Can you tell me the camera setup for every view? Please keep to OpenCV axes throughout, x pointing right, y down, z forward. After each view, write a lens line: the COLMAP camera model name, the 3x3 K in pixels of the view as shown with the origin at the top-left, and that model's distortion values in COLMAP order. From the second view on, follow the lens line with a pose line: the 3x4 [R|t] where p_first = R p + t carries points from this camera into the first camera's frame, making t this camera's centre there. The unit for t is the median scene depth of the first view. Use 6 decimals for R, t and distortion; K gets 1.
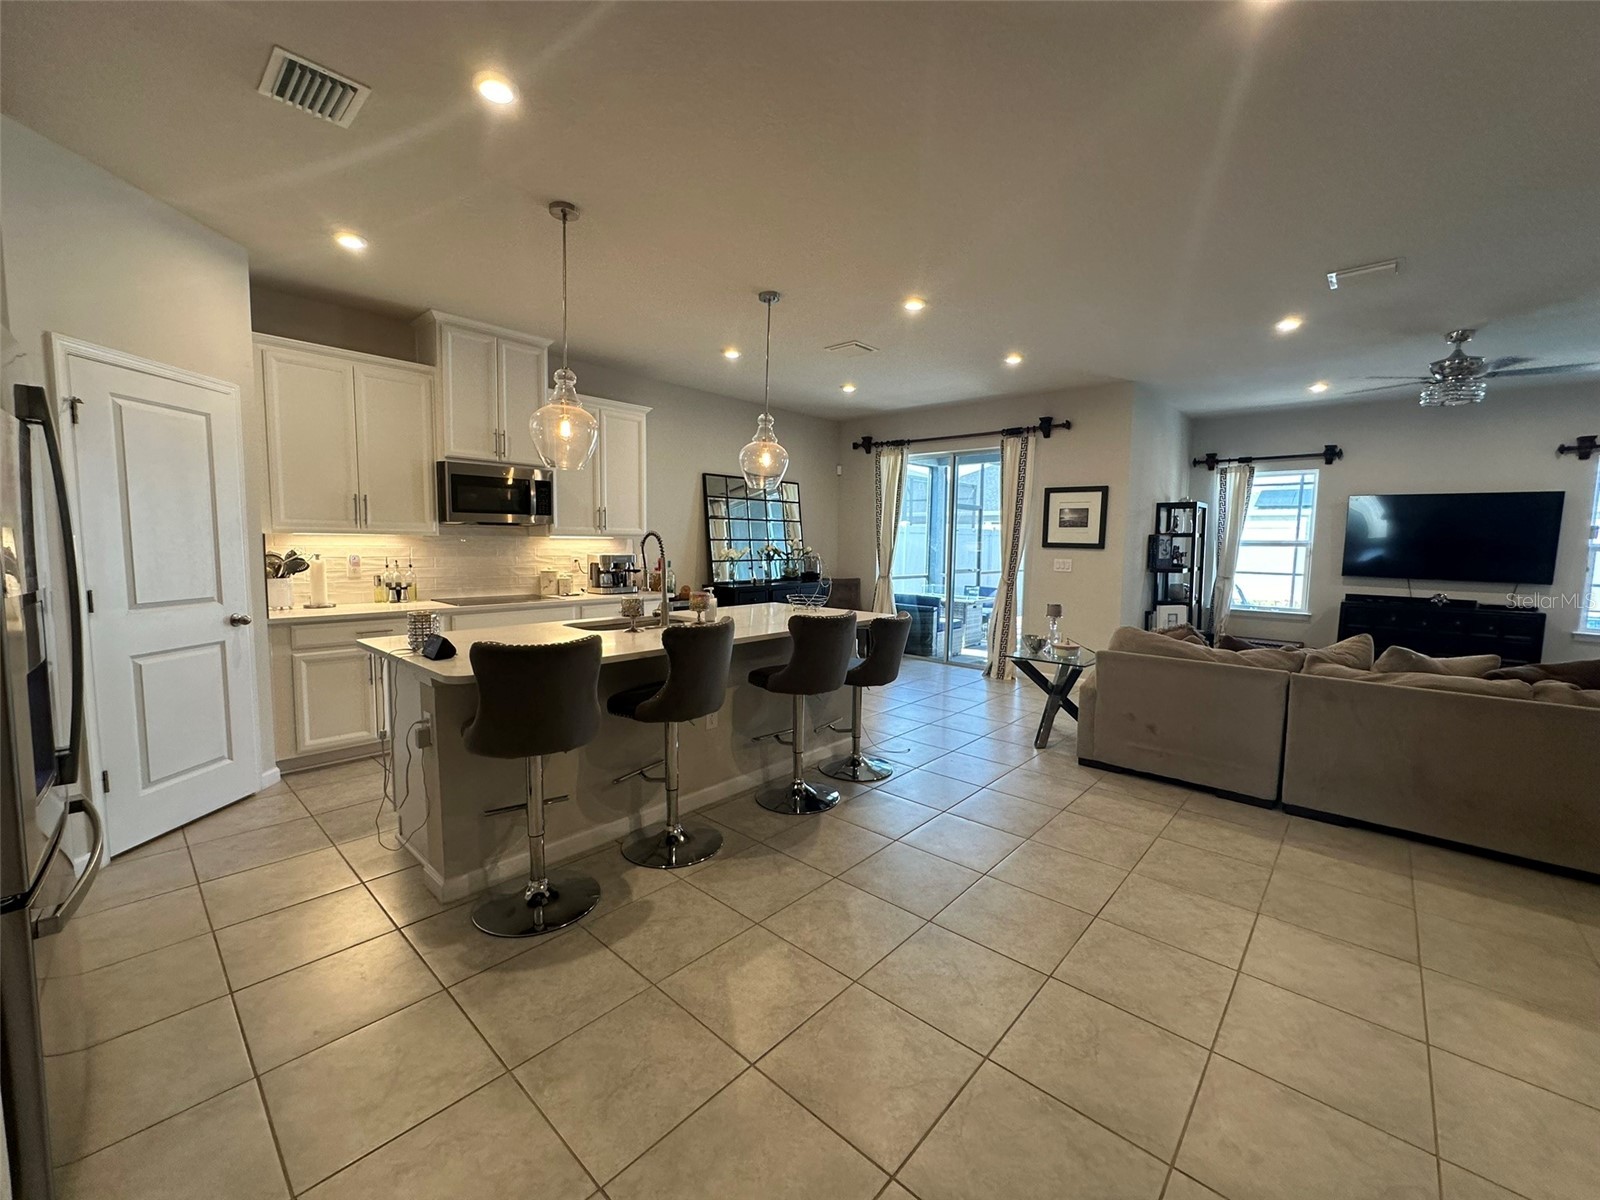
lens RADIAL K [[639.2, 0, 802.5], [0, 639.2, 597.7], [0, 0, 1]] dist [-0.005194, 0.000974]
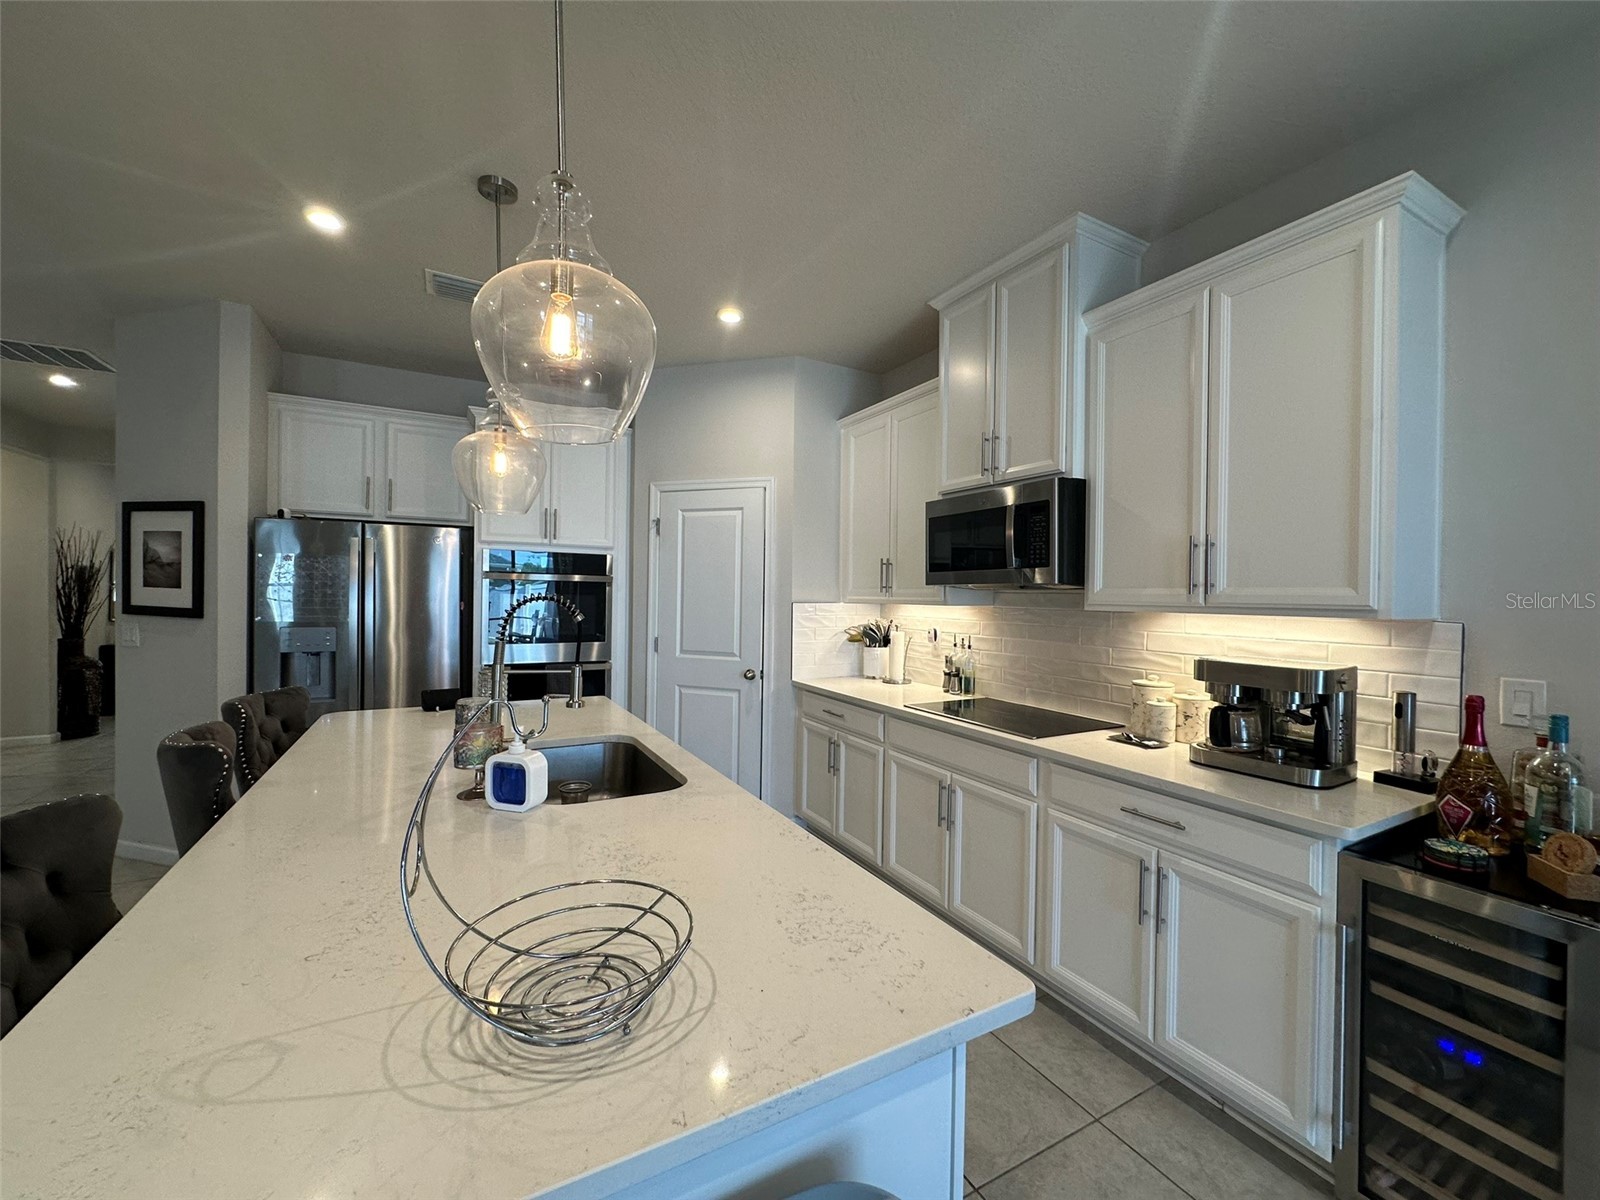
lens RADIAL K [[639.2, 0, 801.6], [0, 639.2, 598.5], [0, 0, 1]] dist [-0.005194, 0.000974]
pose [[-0.328520, -0.012488, -0.944414, 0.108052], [-0.102232, 0.994508, 0.022412, -0.073902], [0.938948, 0.103912, -0.327993, 0.761831]]
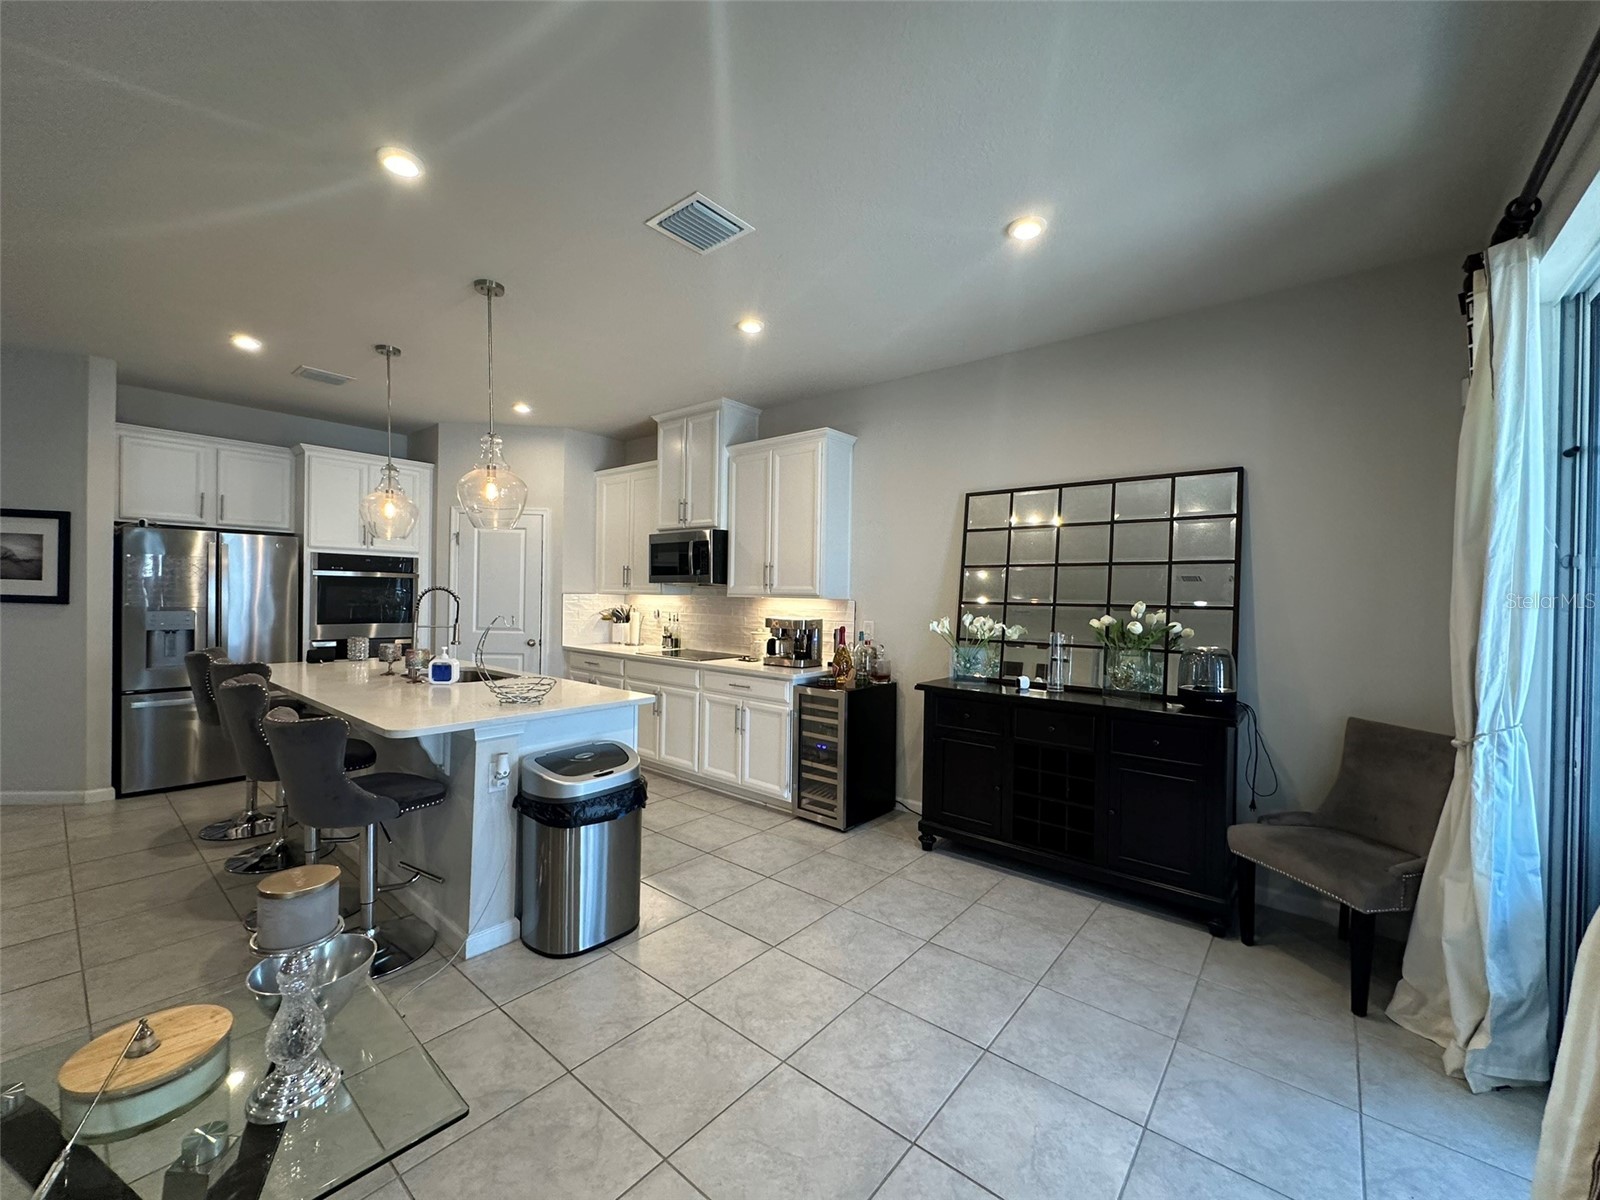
lens RADIAL K [[639.2, 0, 801.5], [0, 639.2, 598.2], [0, 0, 1]] dist [-0.005194, 0.000974]
pose [[0.039965, -0.006143, -0.999182, 0.458598], [-0.105612, 0.994354, -0.010338, -0.075576], [0.993604, 0.105939, 0.039090, 0.857377]]
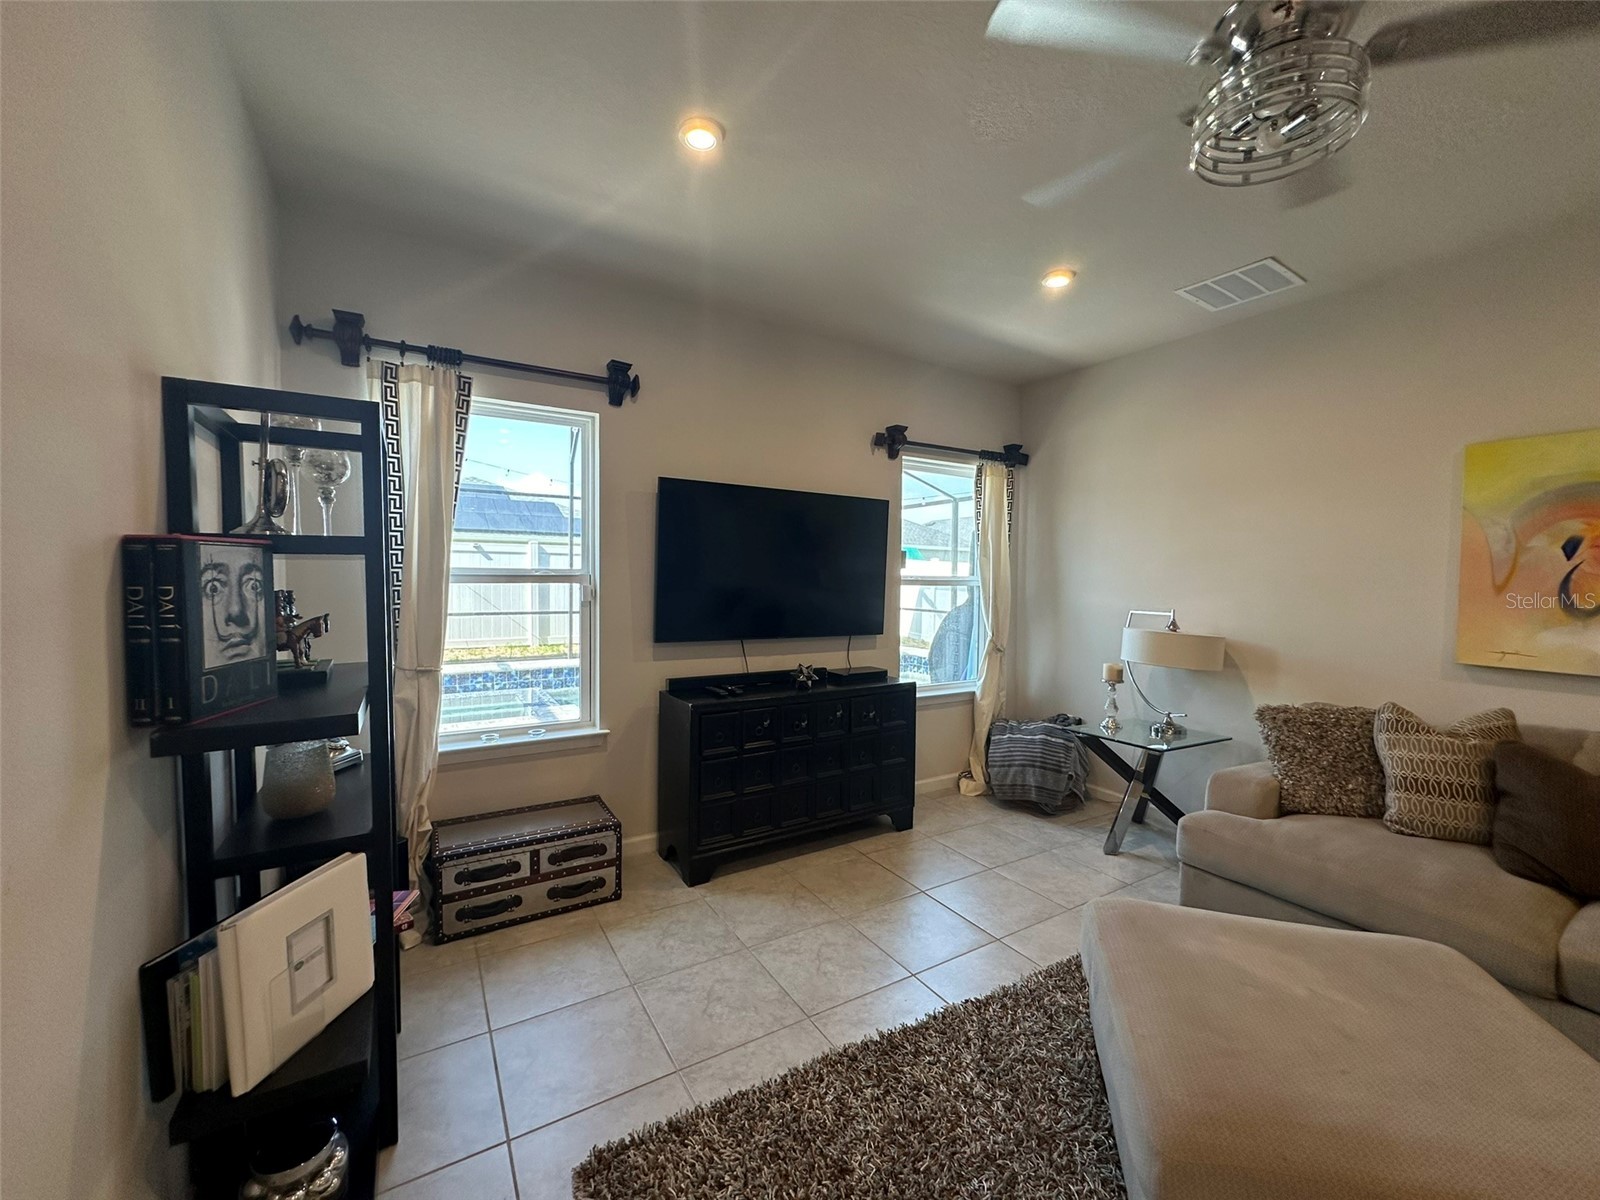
lens RADIAL K [[639.2, 0, 800.1], [0, 639.2, 597.2], [0, 0, 1]] dist [-0.005194, 0.000974]
pose [[0.285246, -0.040499, 0.957598, 0.446251], [0.077863, 0.996784, 0.018963, -0.073821], [-0.955286, 0.069153, 0.287482, 0.806656]]
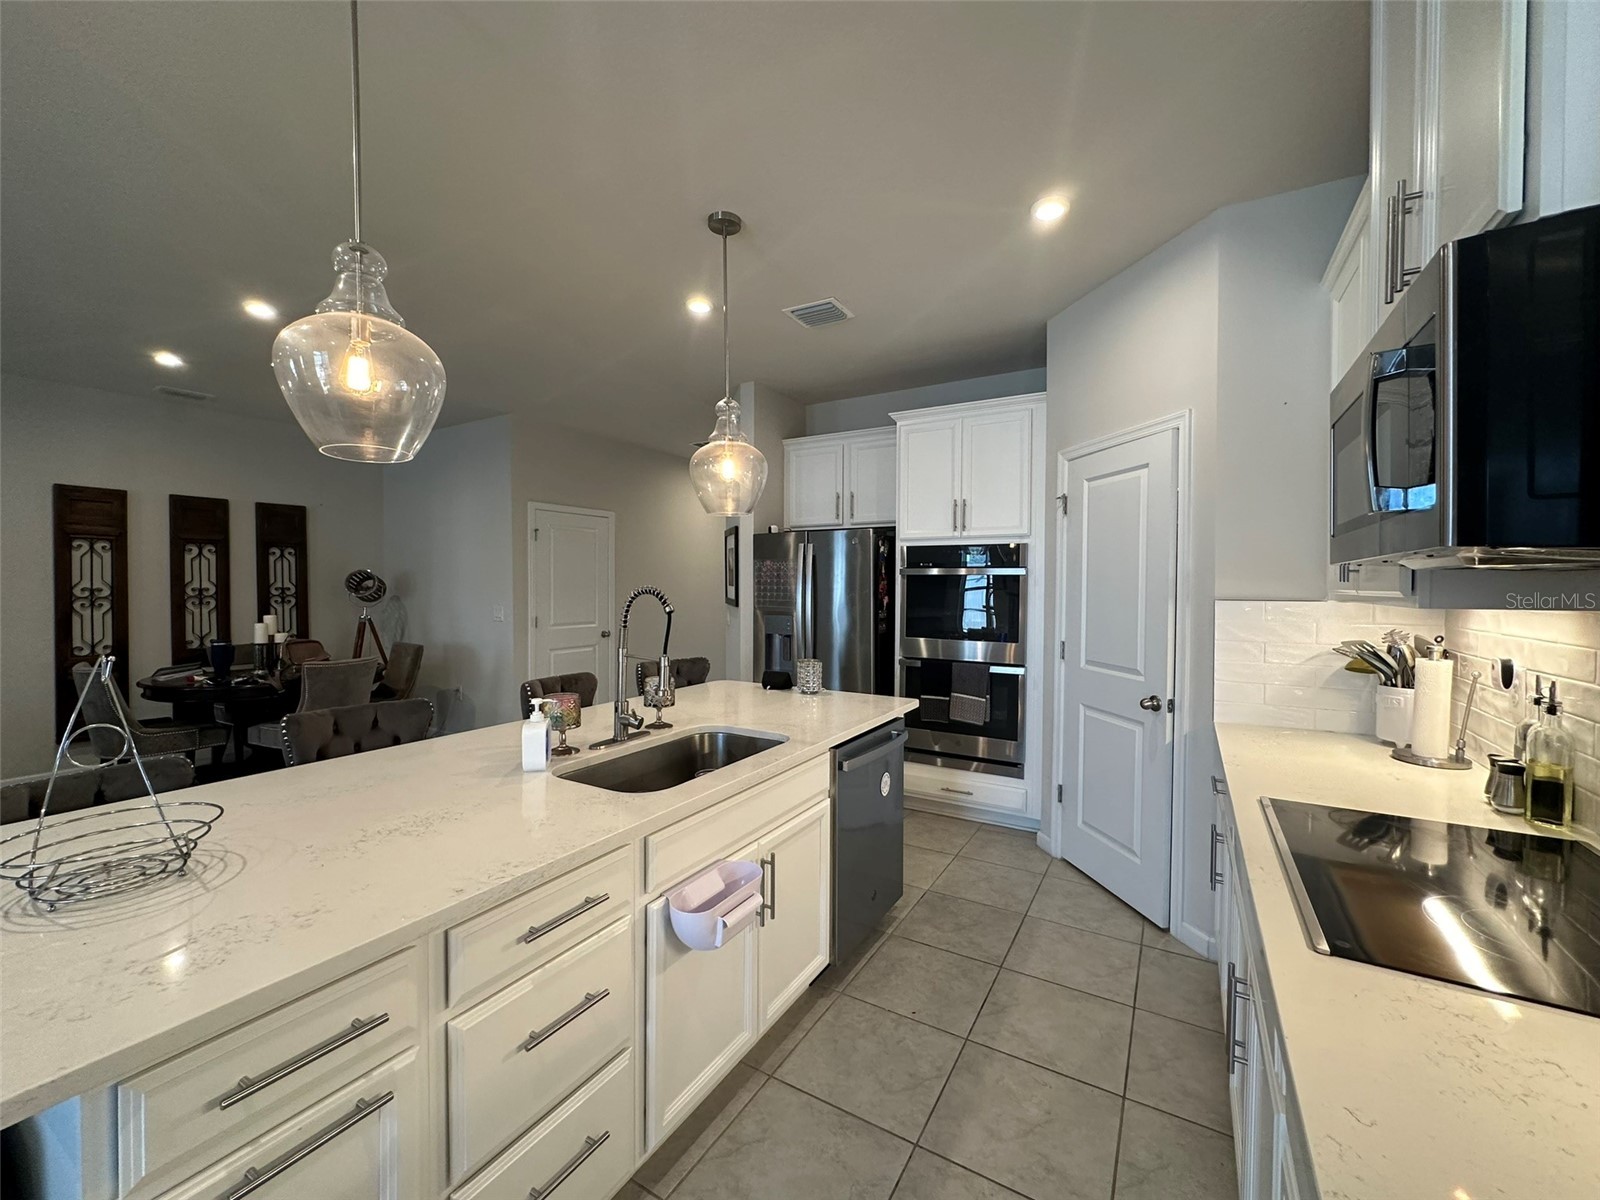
lens RADIAL K [[639.2, 0, 805.8], [0, 639.2, 598.7], [0, 0, 1]] dist [-0.005194, 0.000974]
pose [[-0.979823, -0.013989, -0.199379, -0.146503], [-0.035713, 0.993748, 0.105782, -0.088381], [0.196653, 0.110768, -0.974196, 0.883645]]
